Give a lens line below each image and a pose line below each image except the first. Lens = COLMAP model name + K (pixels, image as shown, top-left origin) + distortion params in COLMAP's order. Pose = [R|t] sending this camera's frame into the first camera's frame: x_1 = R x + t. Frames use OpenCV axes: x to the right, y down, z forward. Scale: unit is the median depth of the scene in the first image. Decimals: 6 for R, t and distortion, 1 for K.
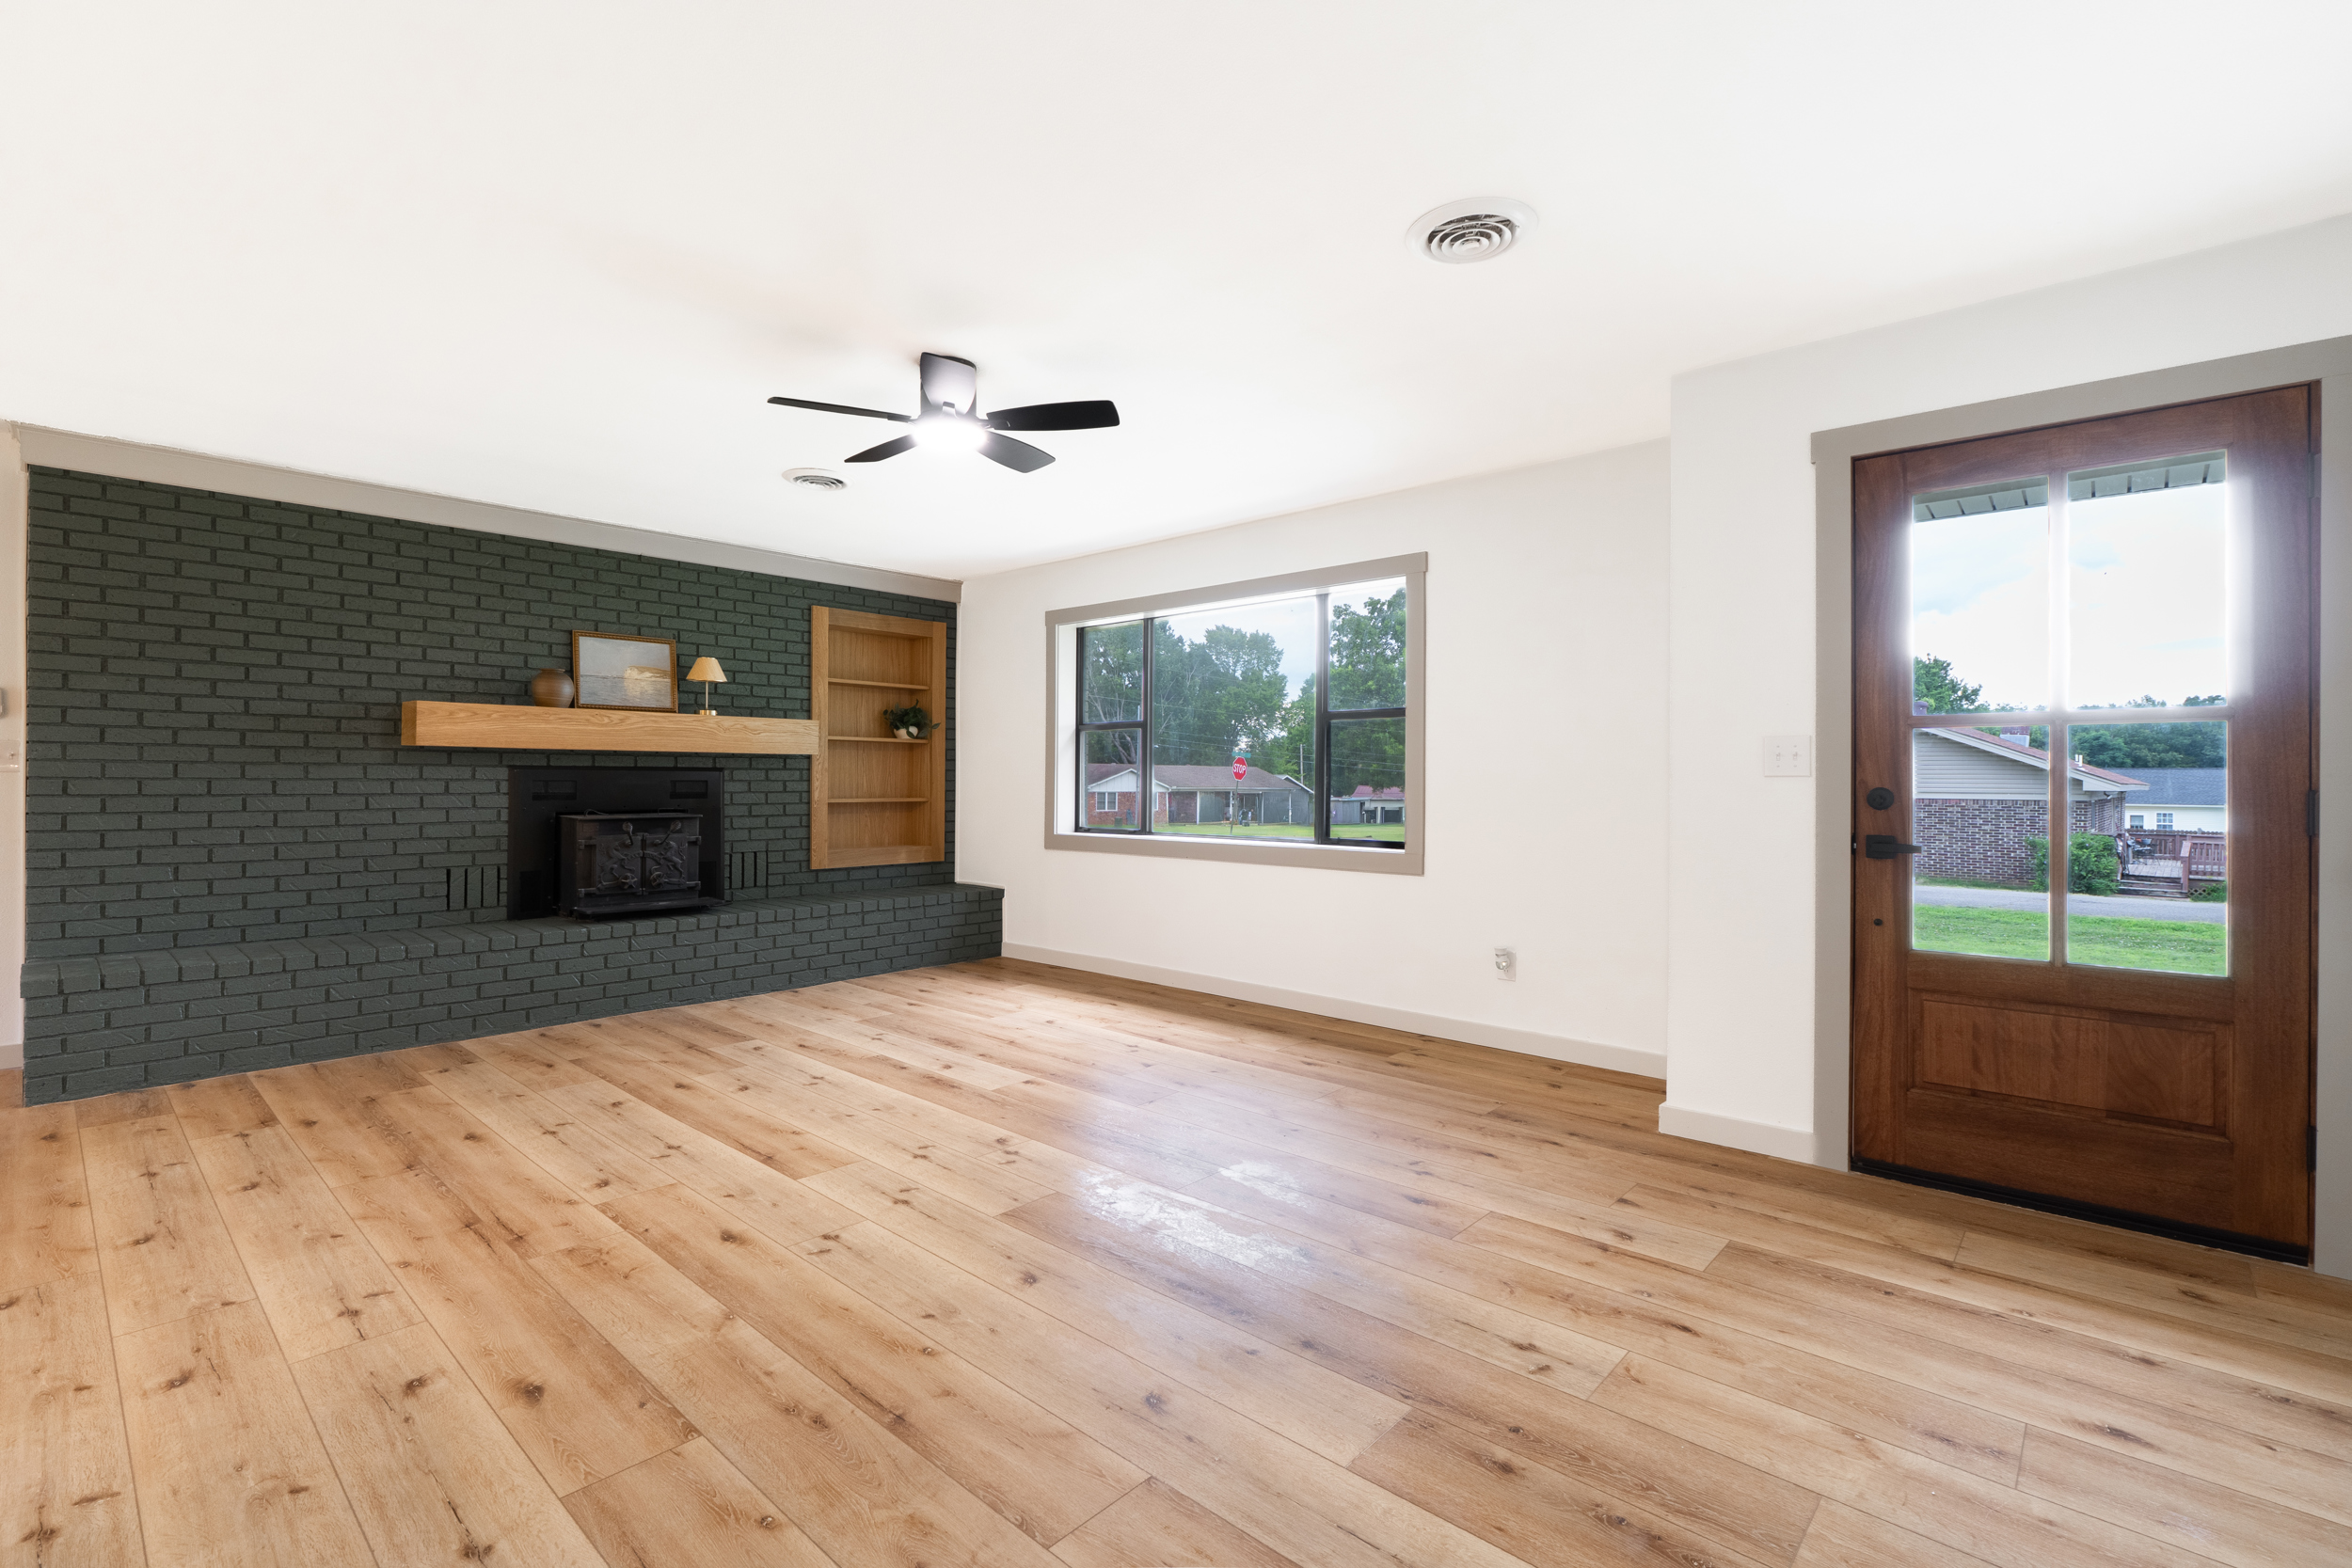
lens RADIAL K [[1041.0, 0, 1189.7], [0, 1041.0, 787.2], [0, 0, 1]] dist [0.003604, 0.000190]
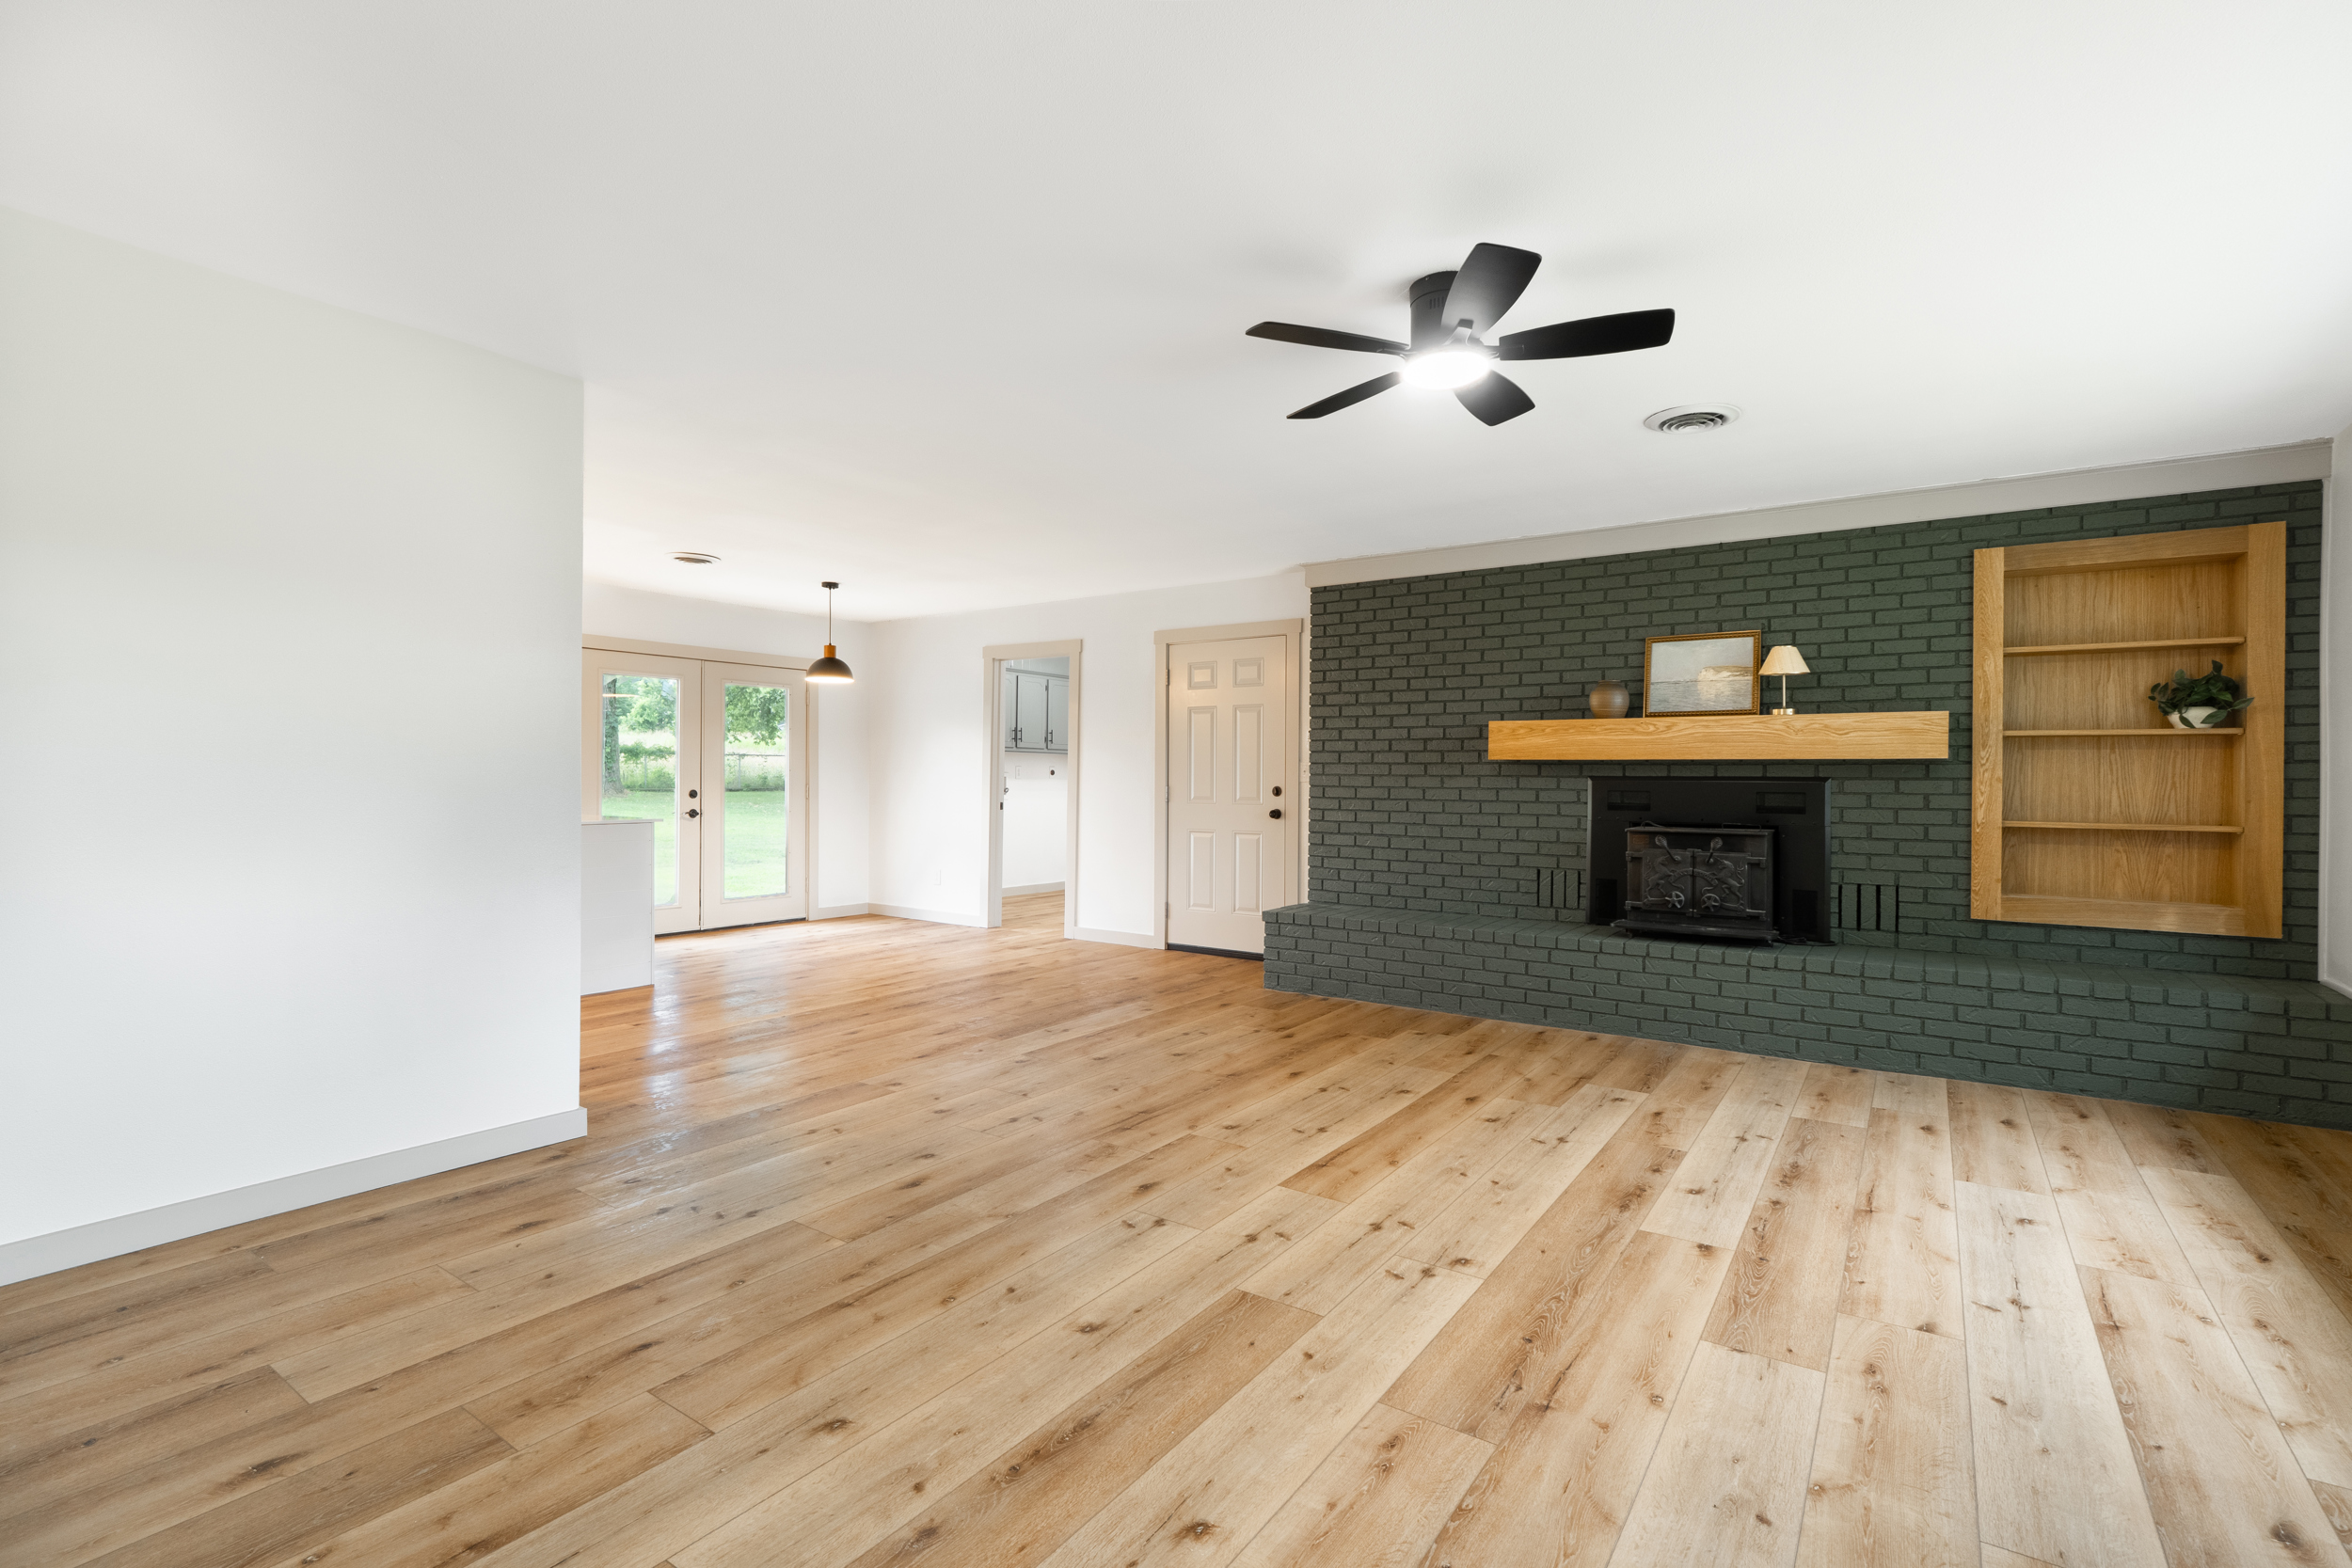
lens RADIAL K [[1093.7, 0, 1171.3], [0, 1093.7, 771.1], [0, 0, 1]] dist [-0.005598, 0.001295]
pose [[0.123042, -0.012869, -0.992318, 0.491921], [-0.016381, 0.999753, -0.014997, -0.003392], [0.992266, 0.018100, 0.122801, 0.568981]]
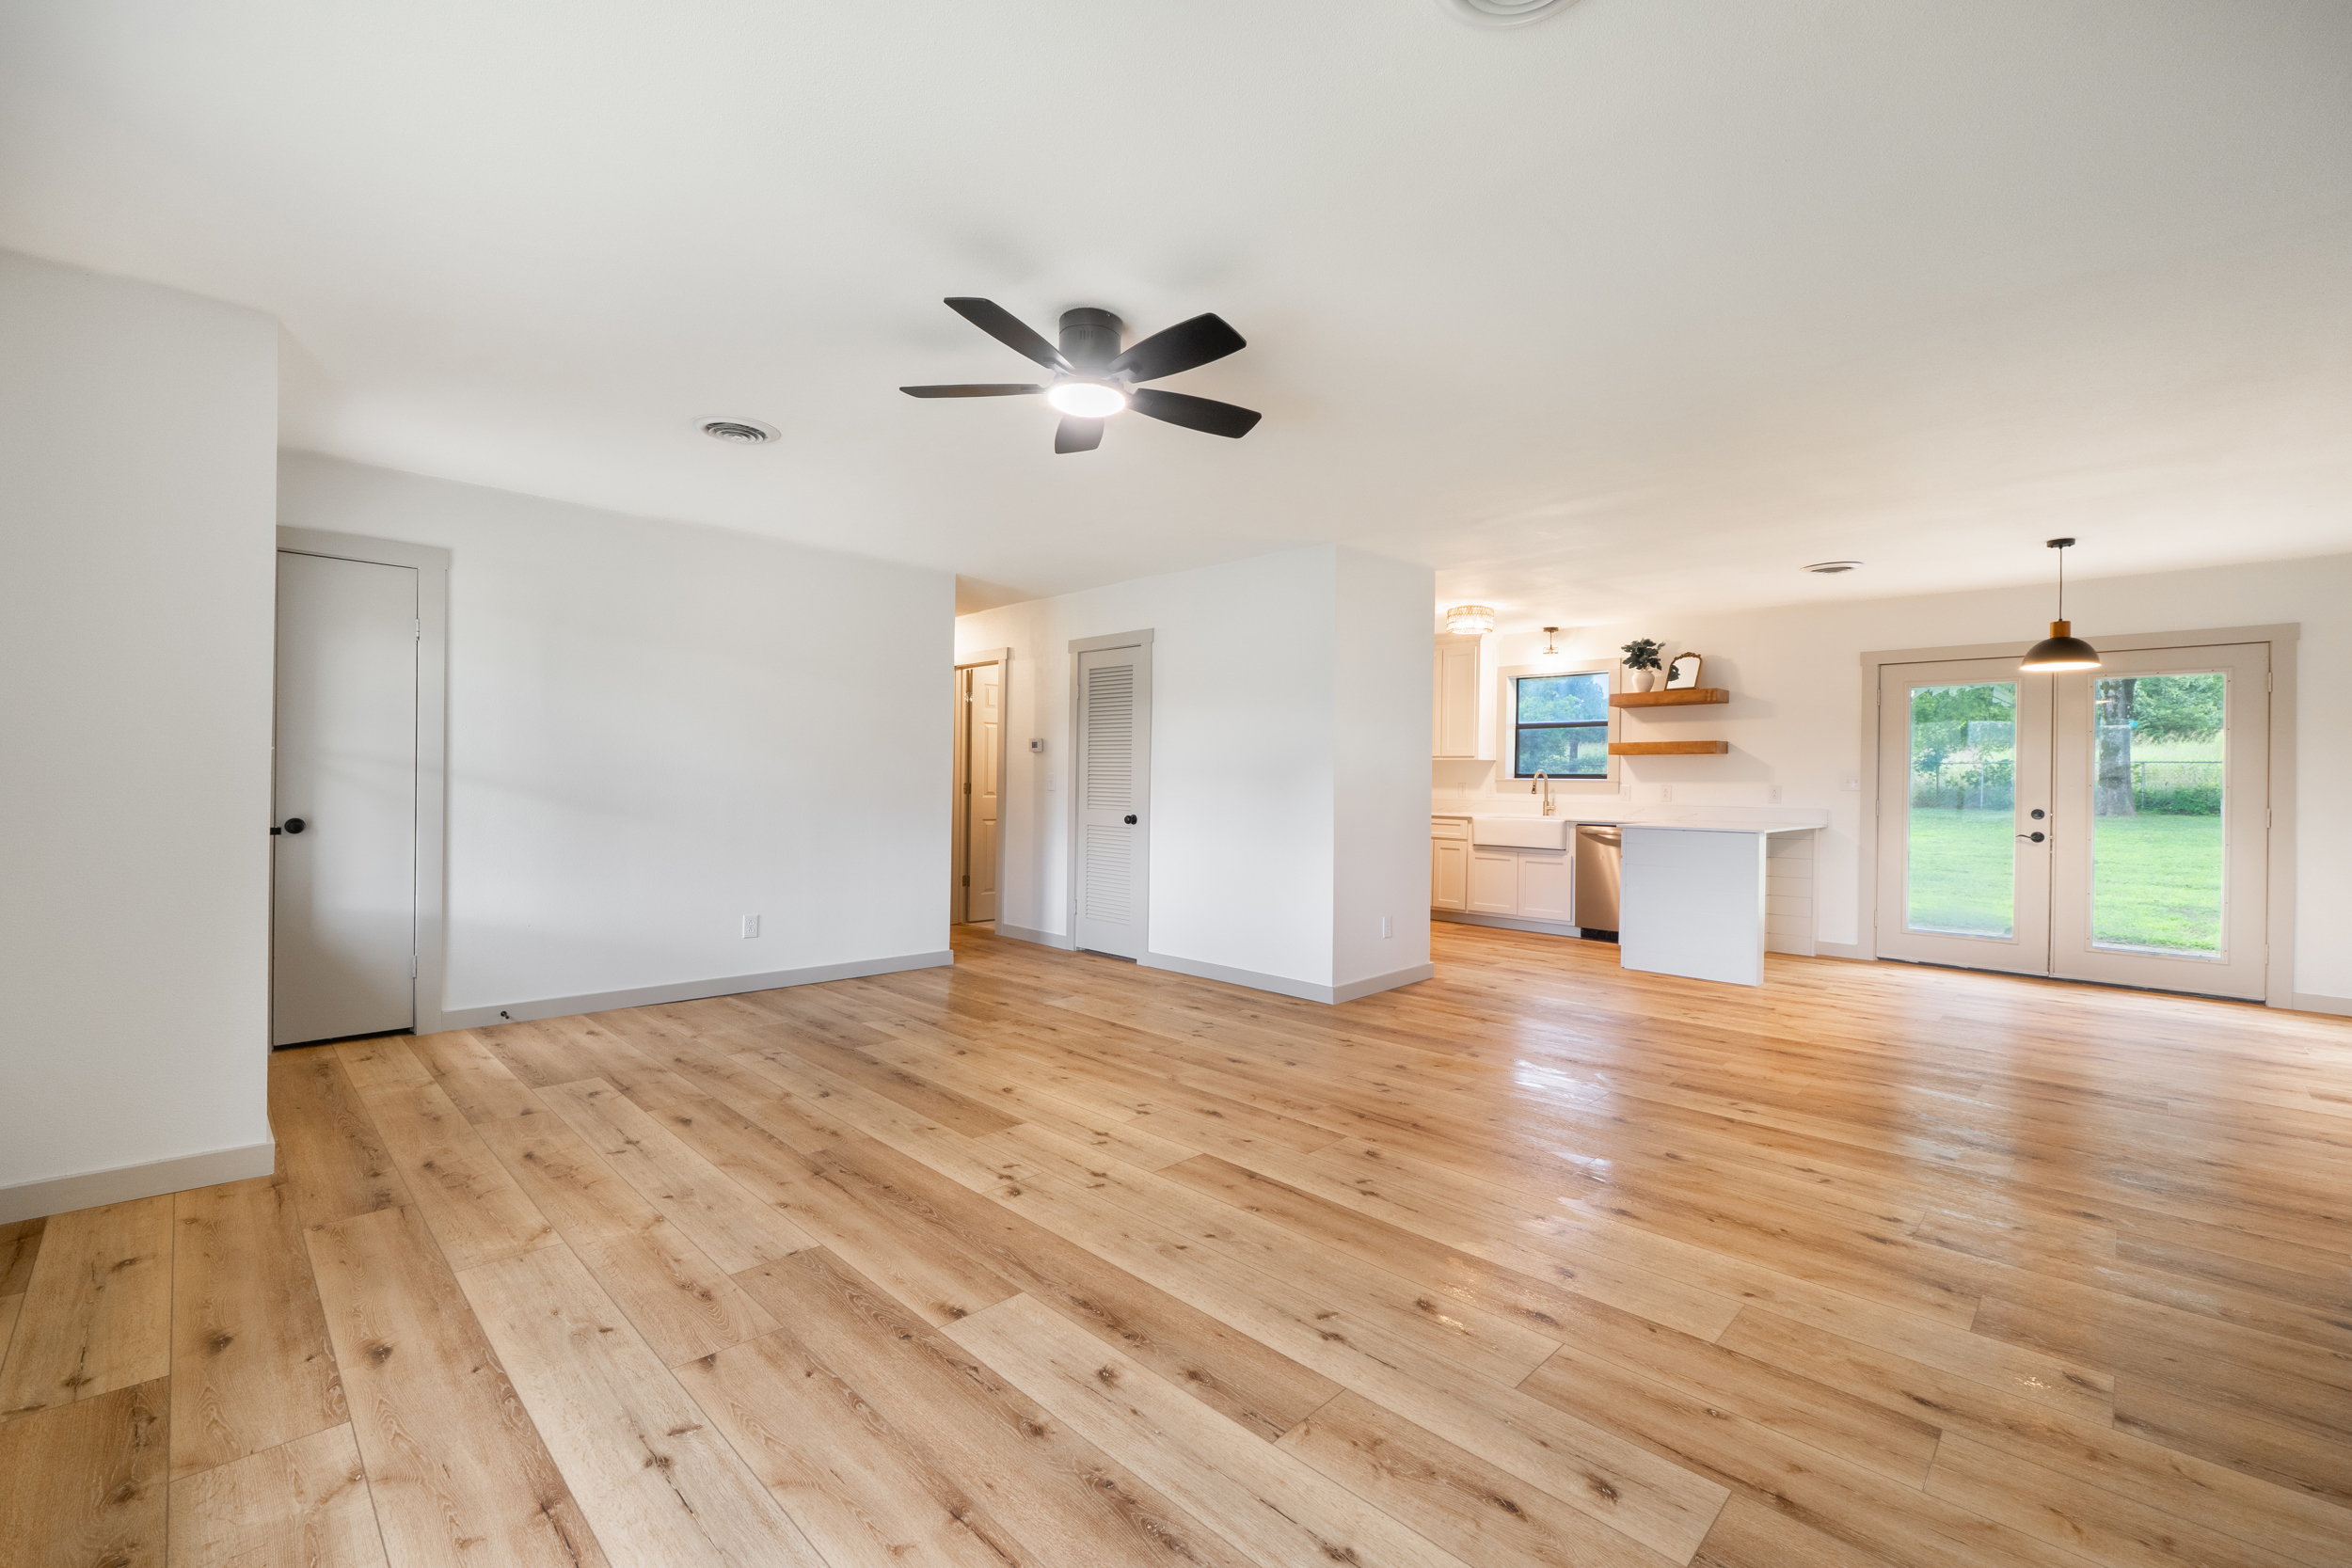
lens RADIAL K [[999.2, 0, 1167.8], [0, 999.2, 783.8], [0, 0, 1]] dist [0.004162, 0.000556]
pose [[-0.997787, -0.018649, 0.063819, -0.298487], [-0.017930, 0.999769, 0.011825, -0.017736], [-0.064025, 0.010655, -0.997891, 1.530177]]
